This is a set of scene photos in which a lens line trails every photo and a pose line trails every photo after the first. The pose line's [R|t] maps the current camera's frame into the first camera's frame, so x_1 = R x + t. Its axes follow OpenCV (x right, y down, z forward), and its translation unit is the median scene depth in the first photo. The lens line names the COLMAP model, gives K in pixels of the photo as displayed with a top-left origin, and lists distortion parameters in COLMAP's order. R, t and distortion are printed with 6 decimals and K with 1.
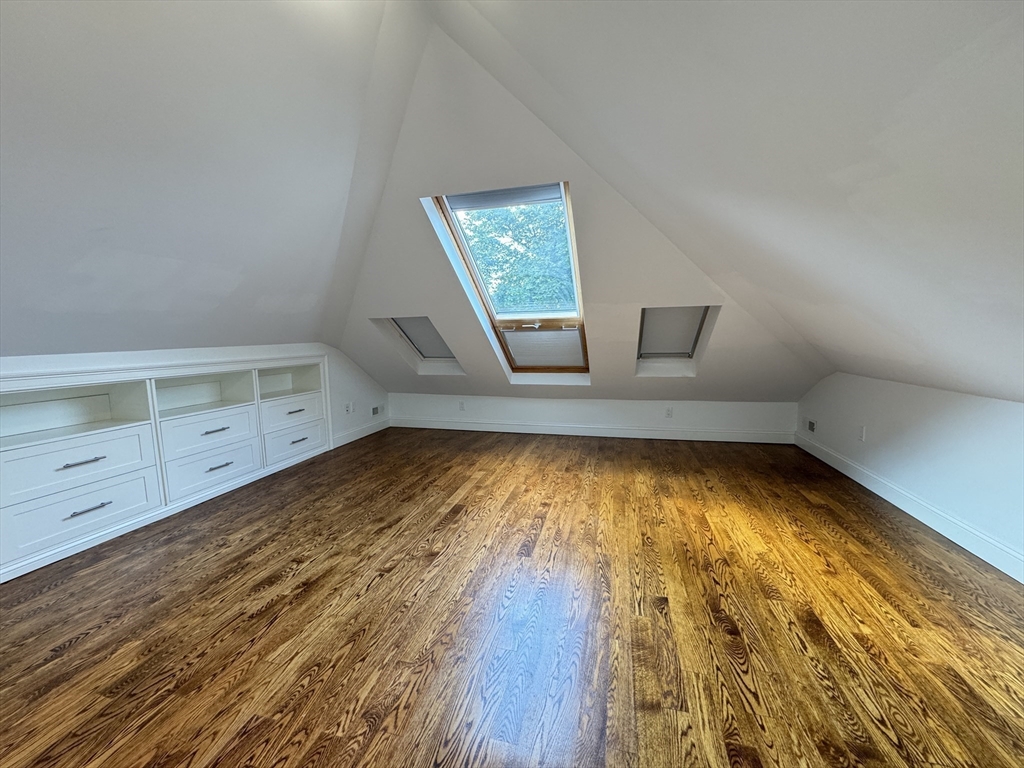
lens RADIAL K [[406.4, 0, 512.0], [0, 406.4, 384.0], [0, 0, 1]] dist [-0.006416, 0.000421]
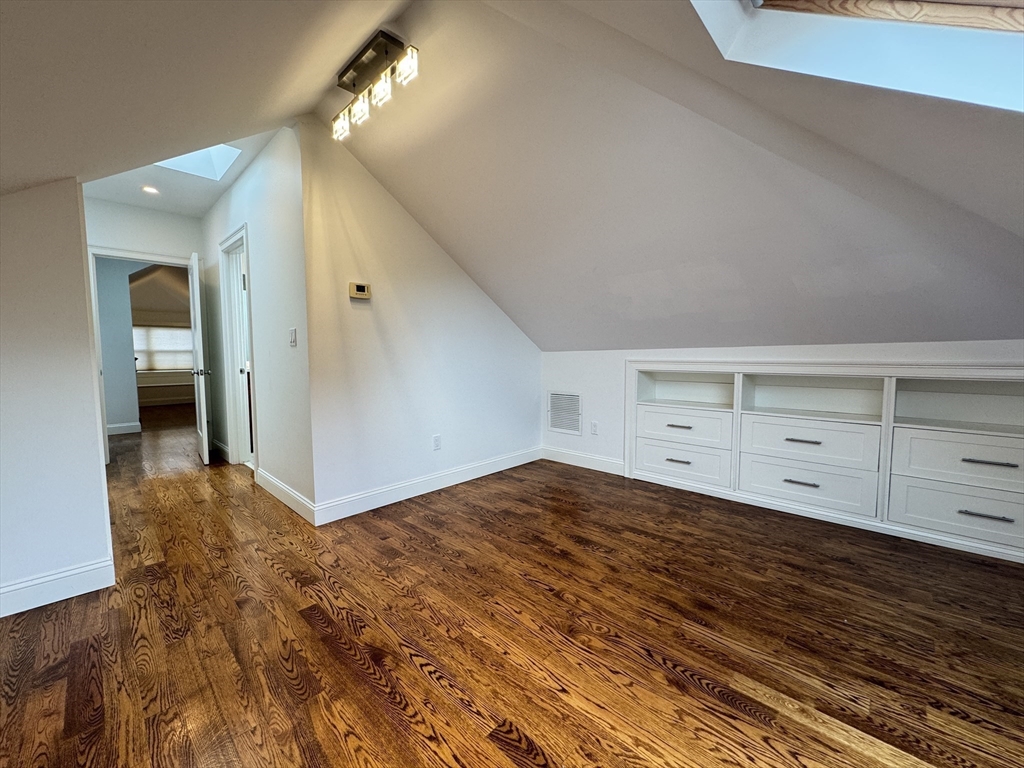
lens RADIAL K [[406.4, 0, 512.0], [0, 406.4, 384.0], [0, 0, 1]] dist [-0.006416, 0.000421]
pose [[-0.488936, 0.080598, -0.868588, 0.428934], [-0.090086, 0.985733, 0.142179, -0.098284], [0.867655, 0.147764, -0.474700, 1.152401]]
